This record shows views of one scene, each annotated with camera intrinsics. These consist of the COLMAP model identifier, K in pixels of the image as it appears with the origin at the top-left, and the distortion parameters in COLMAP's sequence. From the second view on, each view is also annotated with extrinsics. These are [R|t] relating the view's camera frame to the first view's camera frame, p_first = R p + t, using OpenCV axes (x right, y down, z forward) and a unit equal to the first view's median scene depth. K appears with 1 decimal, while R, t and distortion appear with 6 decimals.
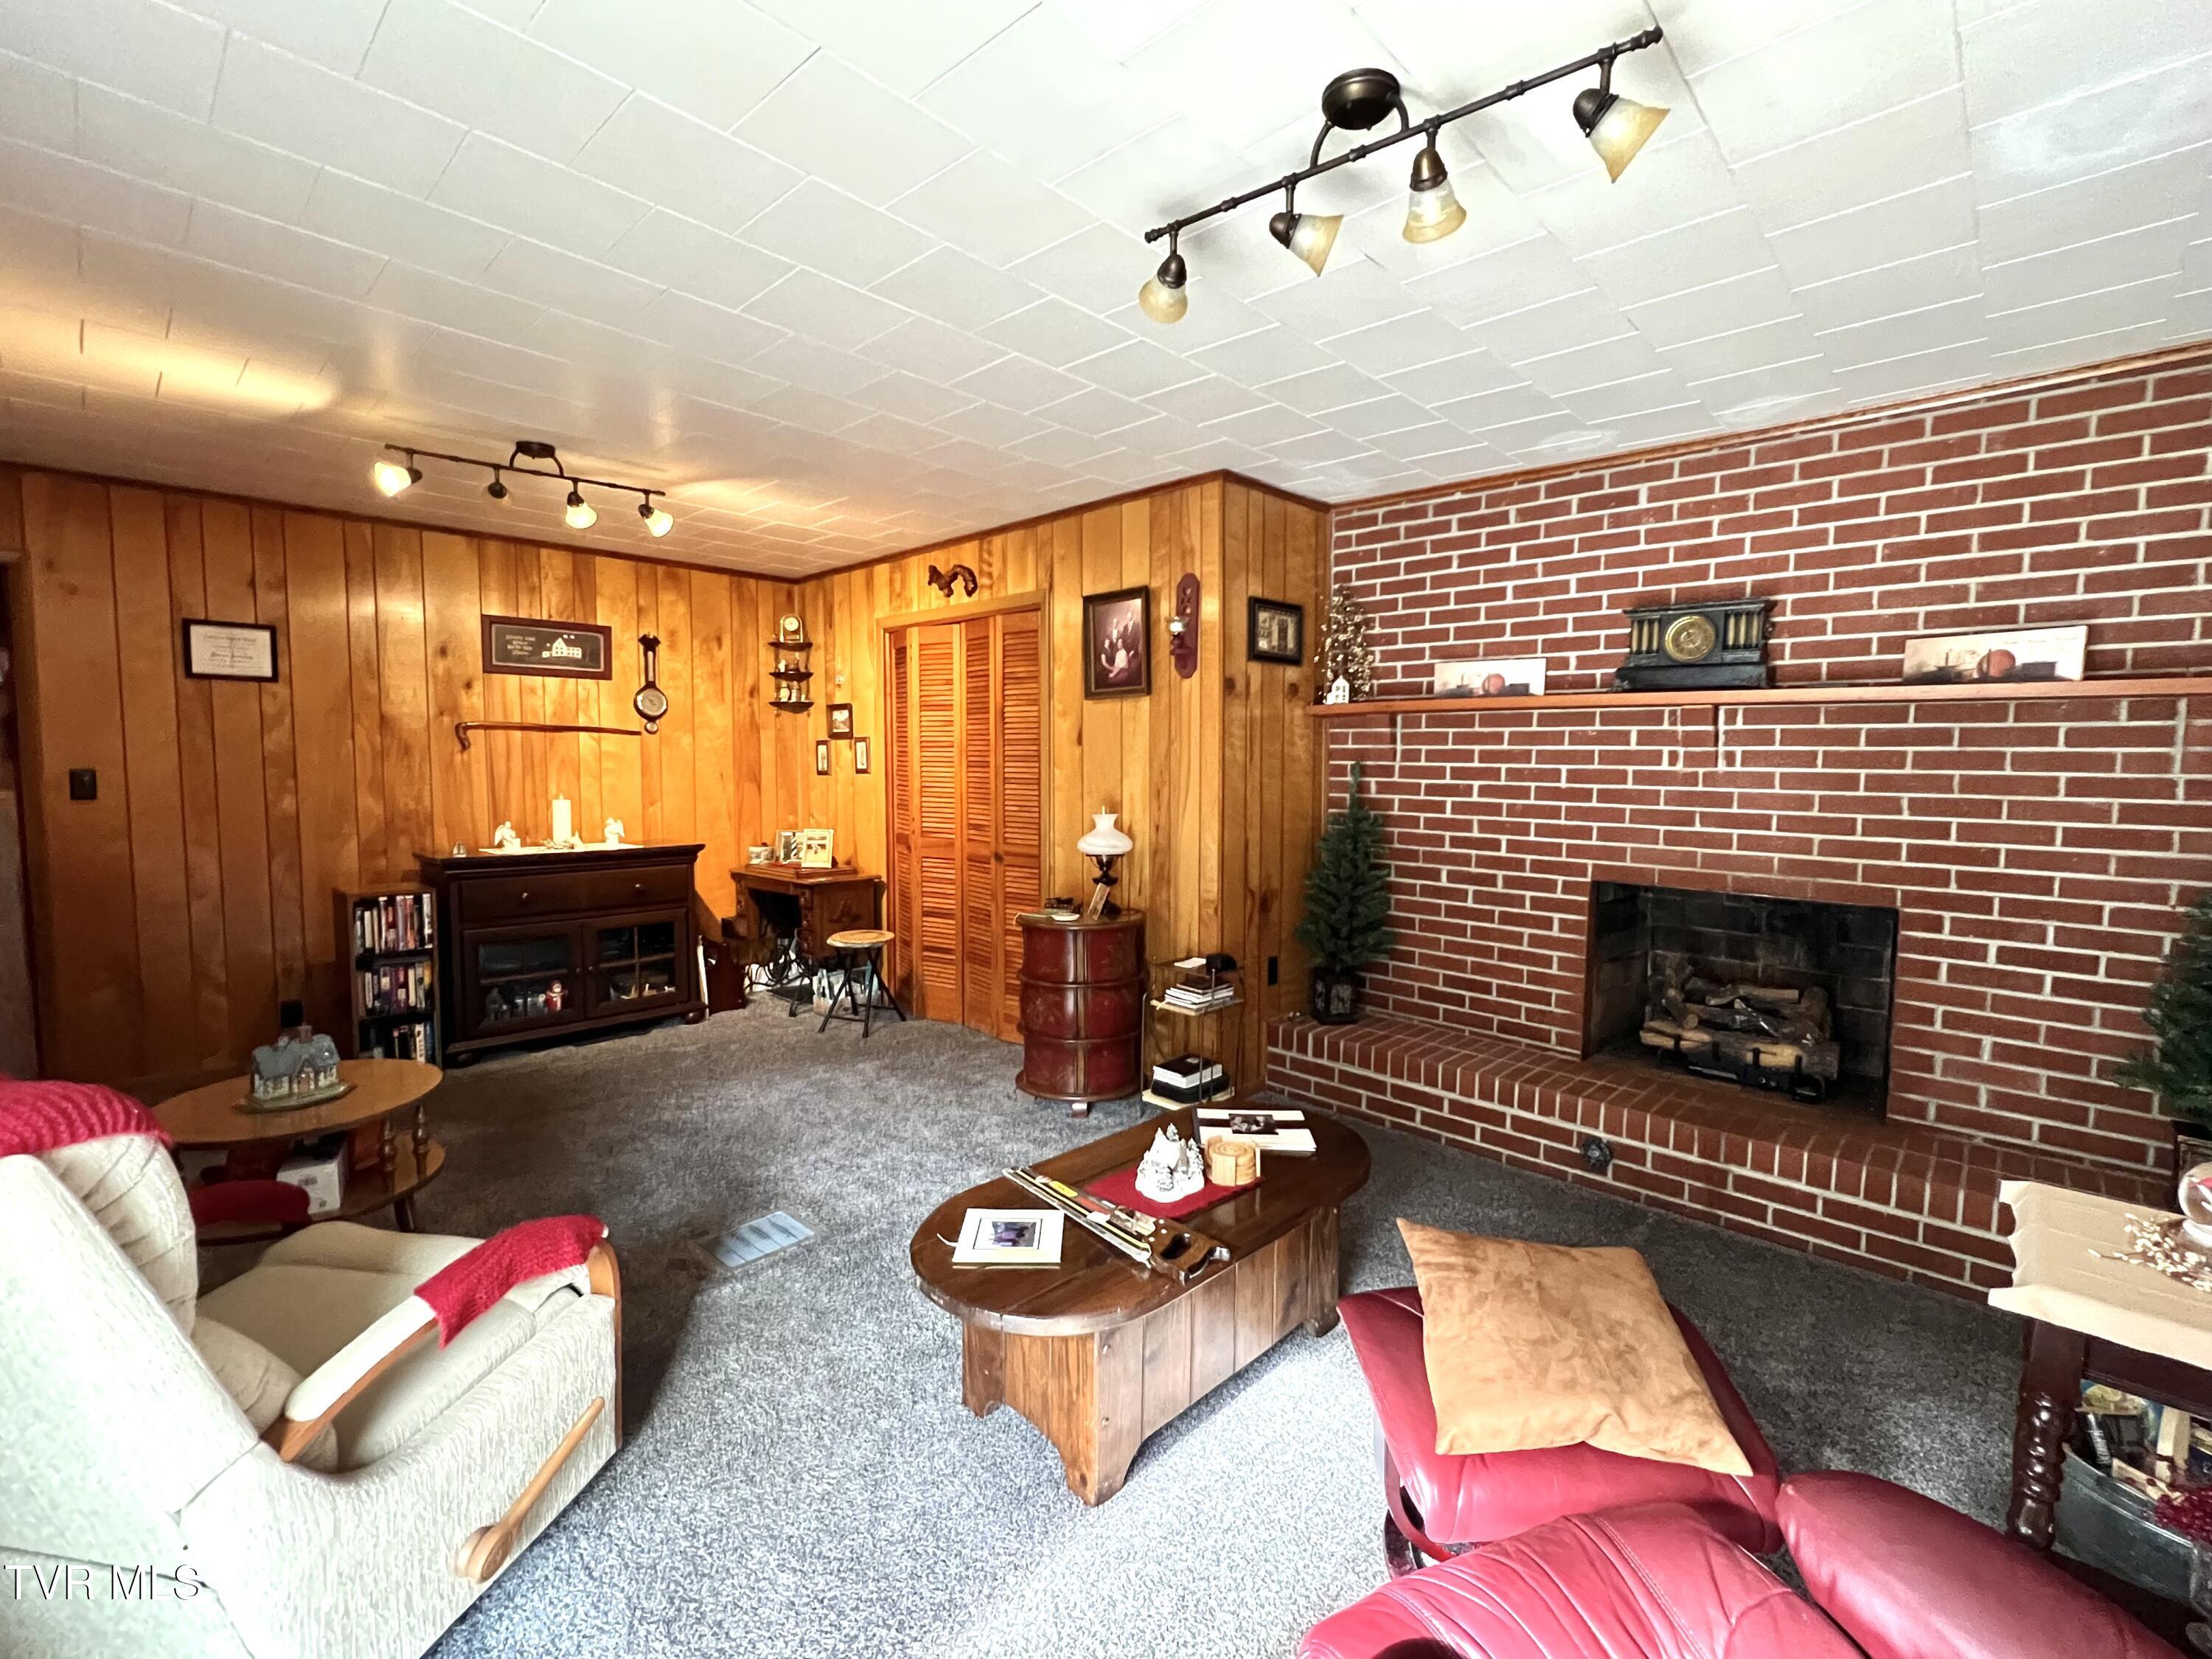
lens RADIAL K [[960.1, 0, 1115.2], [0, 960.1, 828.6], [0, 0, 1]] dist [-0.000556, -0.000113]
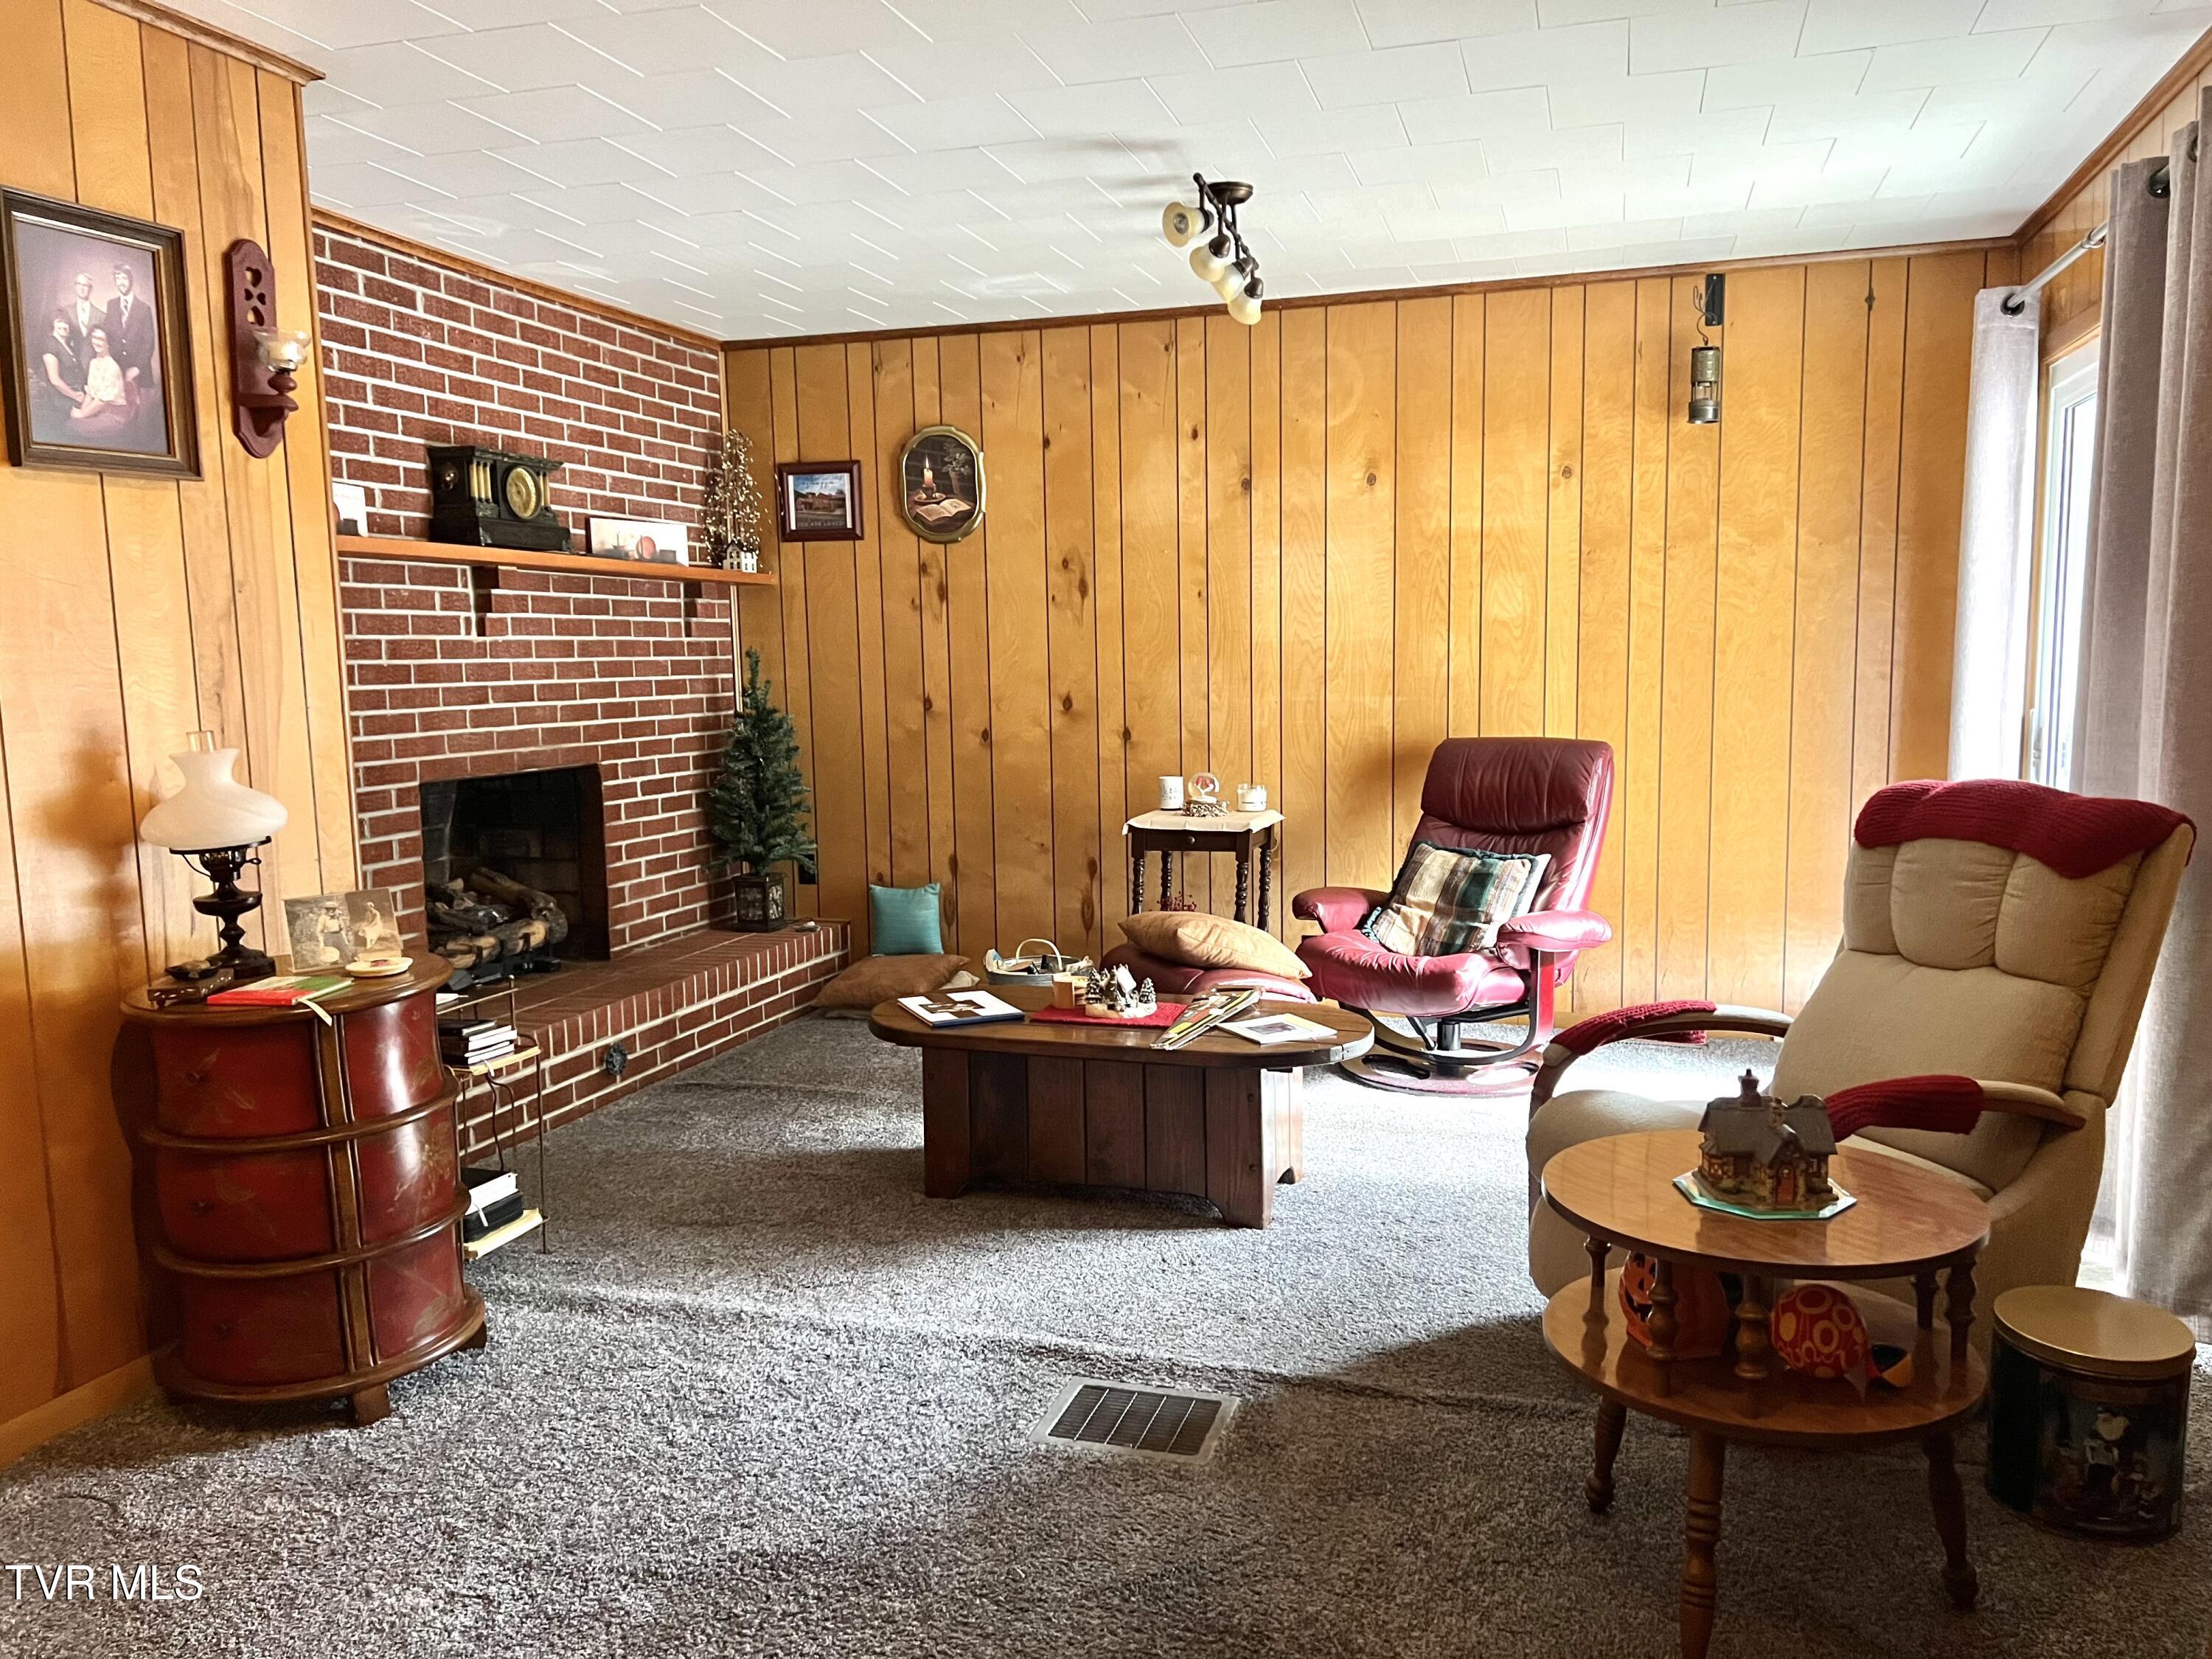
lens RADIAL K [[1651.4, 0, 1110.7], [0, 1651.4, 832.4], [0, 0, 1]] dist [0.036713, -0.017202]
pose [[-0.439414, -0.105253, 0.892097, -1.074560], [0.075511, 0.985269, 0.153440, -0.080146], [-0.895105, 0.134786, -0.424993, 1.204238]]
